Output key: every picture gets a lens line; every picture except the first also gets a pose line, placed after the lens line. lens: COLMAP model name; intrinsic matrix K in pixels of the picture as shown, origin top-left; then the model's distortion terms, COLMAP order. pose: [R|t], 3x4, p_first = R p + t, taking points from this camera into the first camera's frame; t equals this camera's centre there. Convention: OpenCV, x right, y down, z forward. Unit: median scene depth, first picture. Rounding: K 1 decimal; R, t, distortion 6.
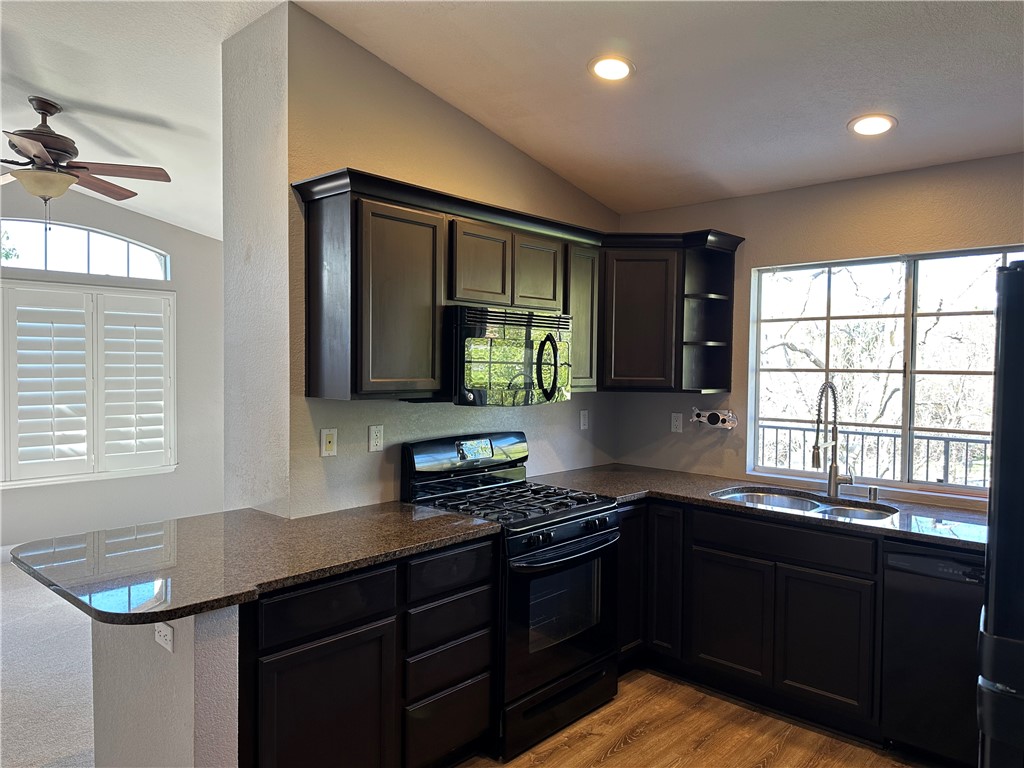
lens RADIAL K [[710.6, 0, 512.0], [0, 710.6, 384.0], [0, 0, 1]] dist [0.001874, 0.000062]
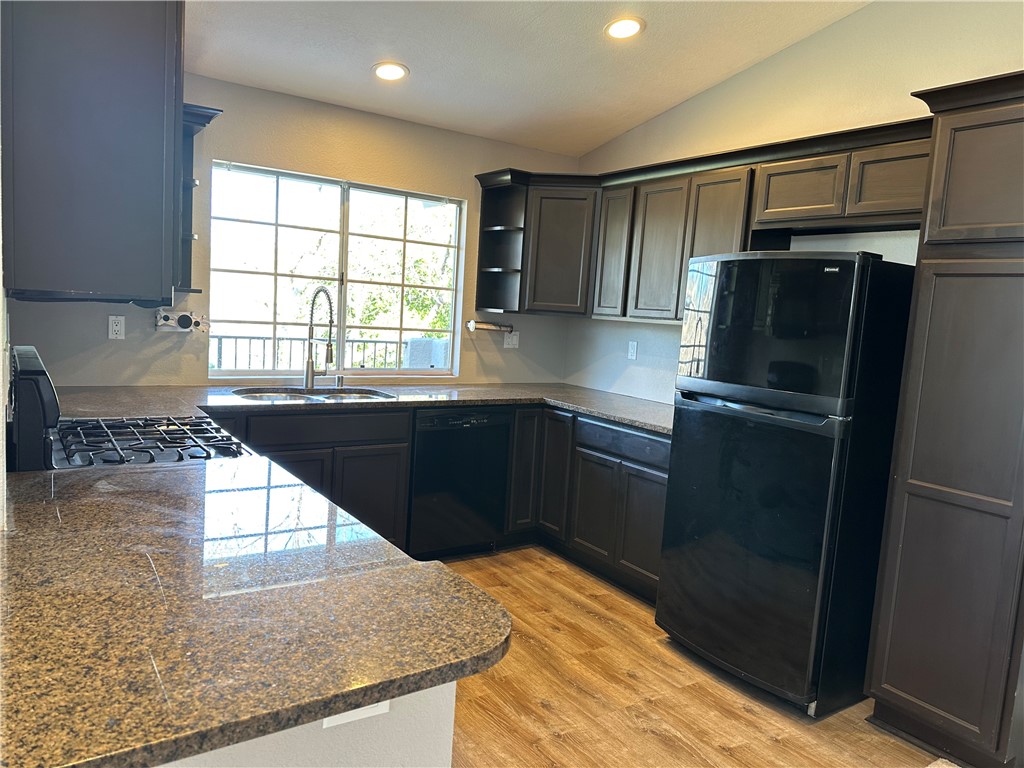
lens RADIAL K [[710.6, 0, 512.0], [0, 710.6, 384.0], [0, 0, 1]] dist [0.001874, 0.000062]
pose [[0.218342, -0.098402, 0.970899, -0.538525], [-0.030421, 0.993733, 0.107557, 0.018650], [-0.975398, -0.053020, 0.213980, 0.414095]]
